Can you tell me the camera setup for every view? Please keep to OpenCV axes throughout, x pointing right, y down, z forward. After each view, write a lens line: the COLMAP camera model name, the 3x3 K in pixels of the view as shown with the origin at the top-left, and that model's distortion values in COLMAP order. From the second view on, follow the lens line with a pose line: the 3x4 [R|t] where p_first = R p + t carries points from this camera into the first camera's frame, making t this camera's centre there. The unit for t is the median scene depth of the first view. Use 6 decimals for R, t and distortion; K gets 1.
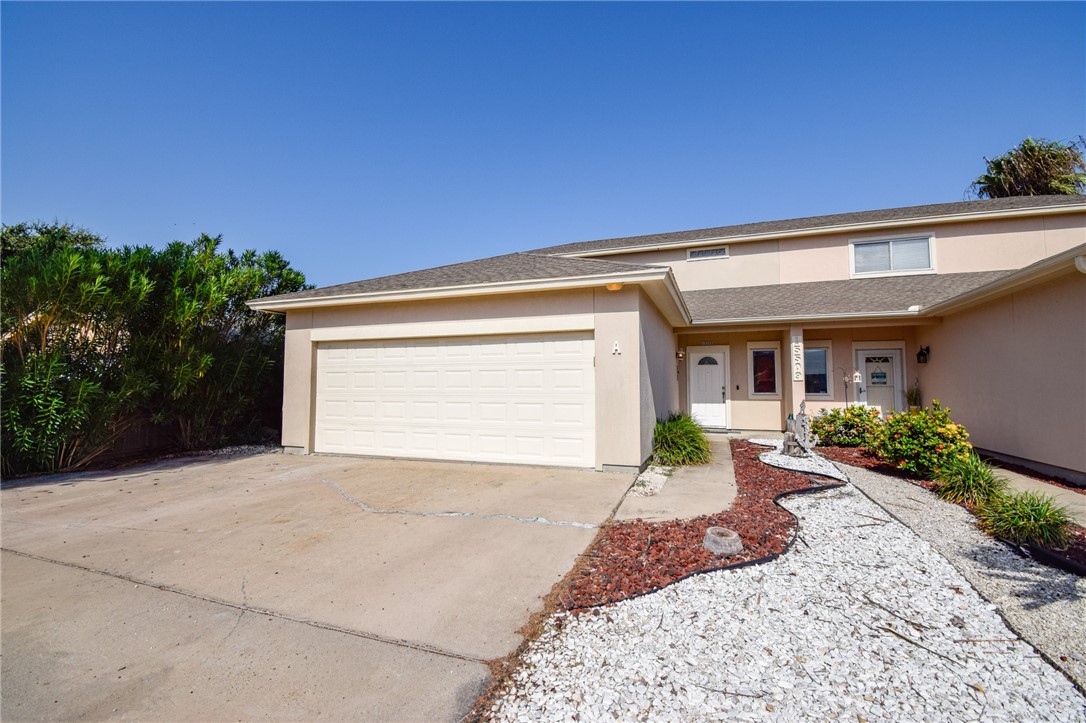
lens RADIAL K [[486.0, 0, 547.6], [0, 486.0, 358.5], [0, 0, 1]] dist [0.017743, -0.025190]
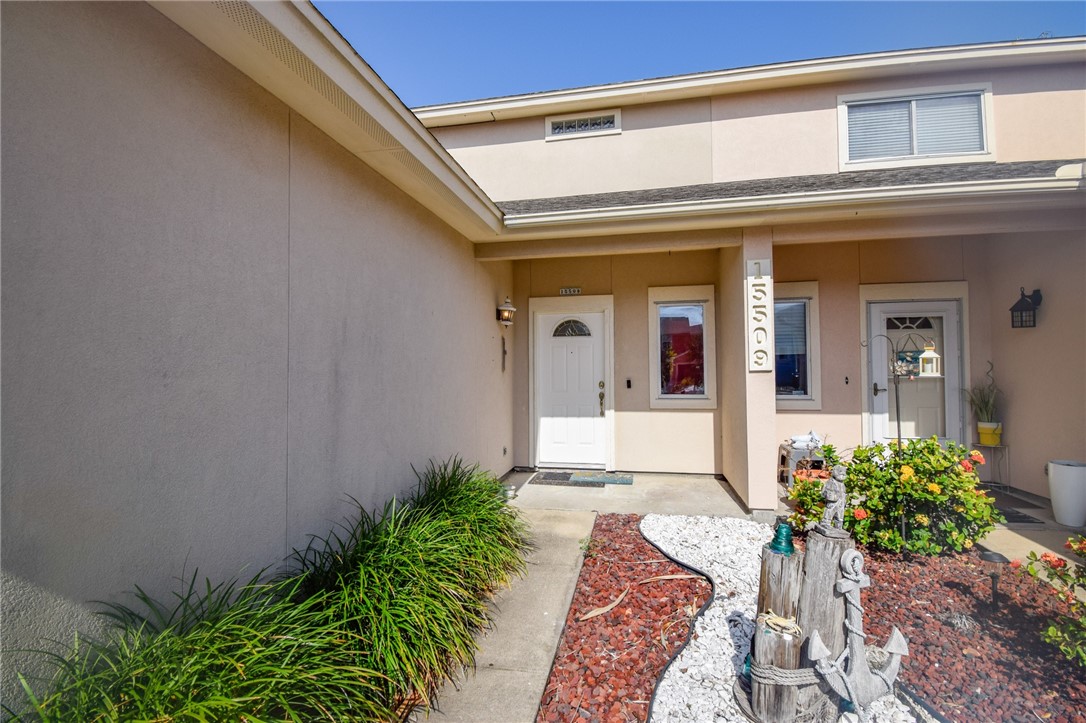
lens RADIAL K [[486.0, 0, 547.6], [0, 486.0, 358.5], [0, 0, 1]] dist [0.017743, -0.025190]
pose [[0.990022, -0.007563, 0.140710, 0.260344], [0.002238, 0.999277, 0.037962, 0.017957], [-0.140895, -0.037268, 0.989323, 0.576487]]
